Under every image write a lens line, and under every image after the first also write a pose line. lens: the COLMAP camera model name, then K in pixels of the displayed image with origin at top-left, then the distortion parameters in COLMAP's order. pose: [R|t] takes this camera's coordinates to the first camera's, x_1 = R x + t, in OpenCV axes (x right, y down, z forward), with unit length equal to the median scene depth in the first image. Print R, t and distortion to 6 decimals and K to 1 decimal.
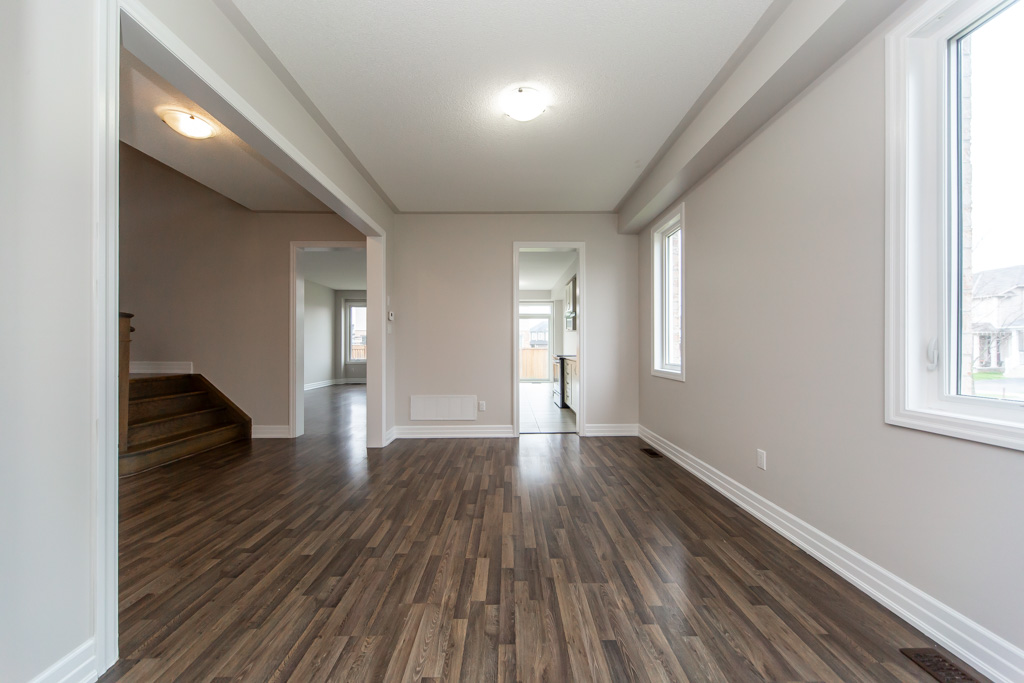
lens RADIAL K [[354.5, 0, 511.4], [0, 354.5, 344.0], [0, 0, 1]] dist [0.008420, -0.001617]
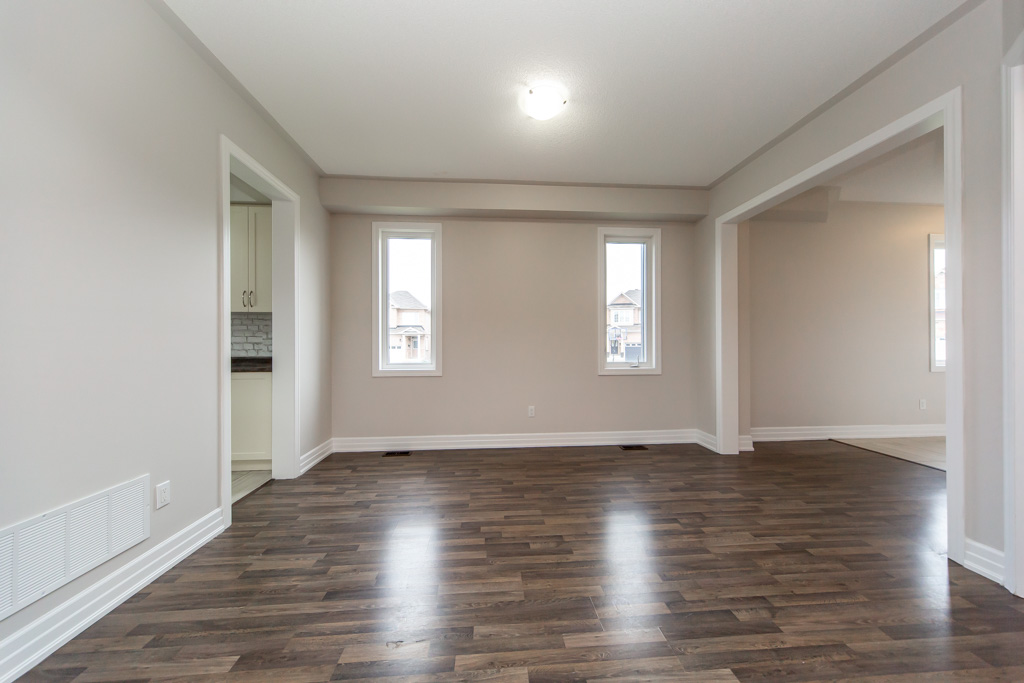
lens RADIAL K [[354.5, 0, 512.5], [0, 354.5, 343.1], [0, 0, 1]] dist [0.008420, -0.001617]
pose [[-0.075452, 0.007330, 0.997122, -1.015459], [-0.002227, 0.999969, -0.007520, 0.009437], [-0.997147, -0.002788, -0.075433, 1.242580]]
